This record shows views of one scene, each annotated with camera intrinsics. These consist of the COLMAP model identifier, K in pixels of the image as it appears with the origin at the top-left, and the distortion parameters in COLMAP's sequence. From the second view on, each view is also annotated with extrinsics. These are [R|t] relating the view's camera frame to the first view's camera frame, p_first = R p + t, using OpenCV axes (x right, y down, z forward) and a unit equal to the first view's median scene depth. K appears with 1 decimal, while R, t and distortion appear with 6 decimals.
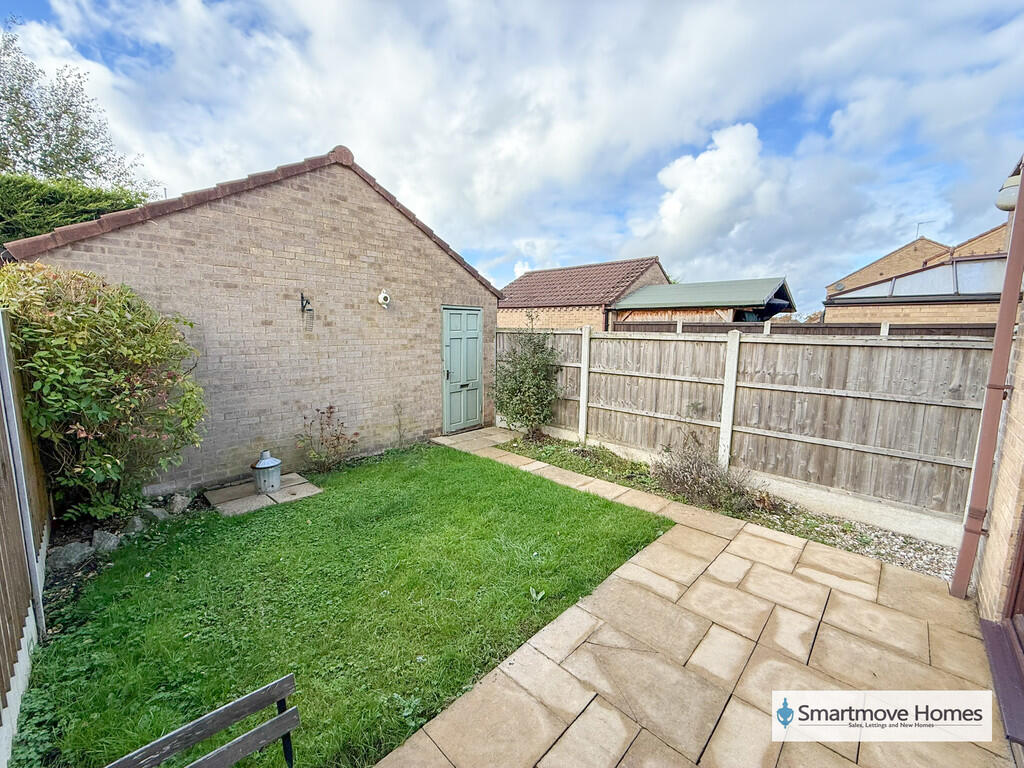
lens RADIAL K [[409.8, 0, 510.2], [0, 409.8, 383.8], [0, 0, 1]] dist [-0.001561, 0.000088]
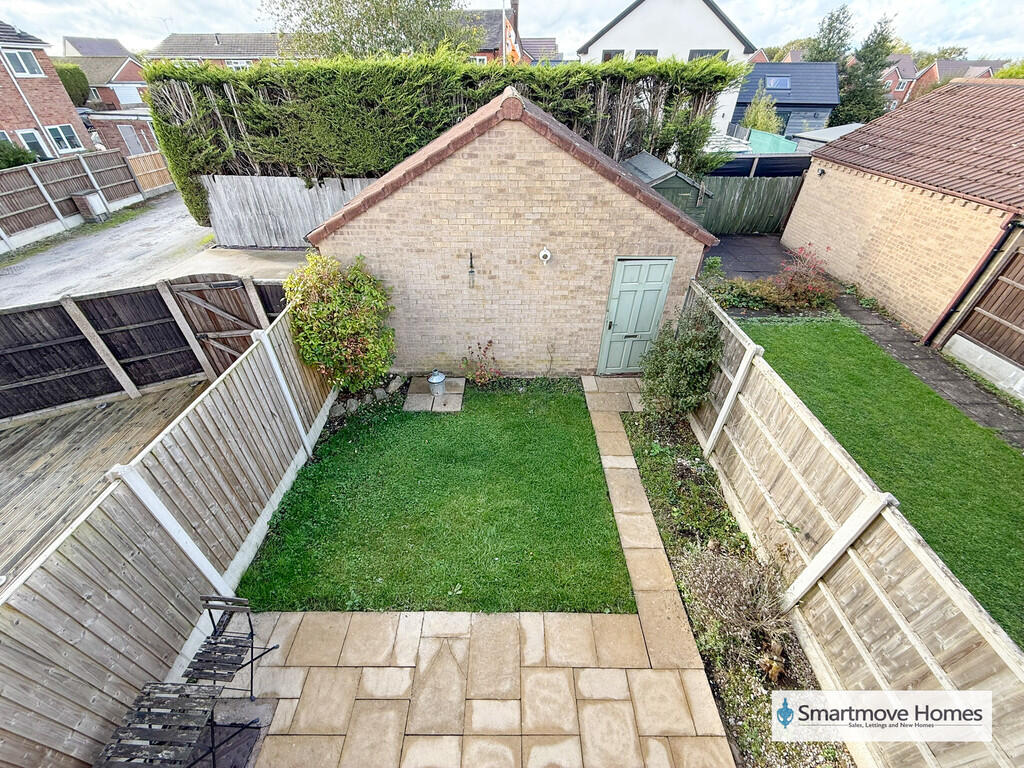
lens RADIAL K [[409.8, 0, 508.1], [0, 409.8, 384.2], [0, 0, 1]] dist [-0.001561, 0.000088]
pose [[0.694164, 0.428893, -0.578089, 0.391476], [-0.091672, 0.849241, 0.519986, -0.499814], [0.713956, -0.307961, 0.628830, 0.207808]]
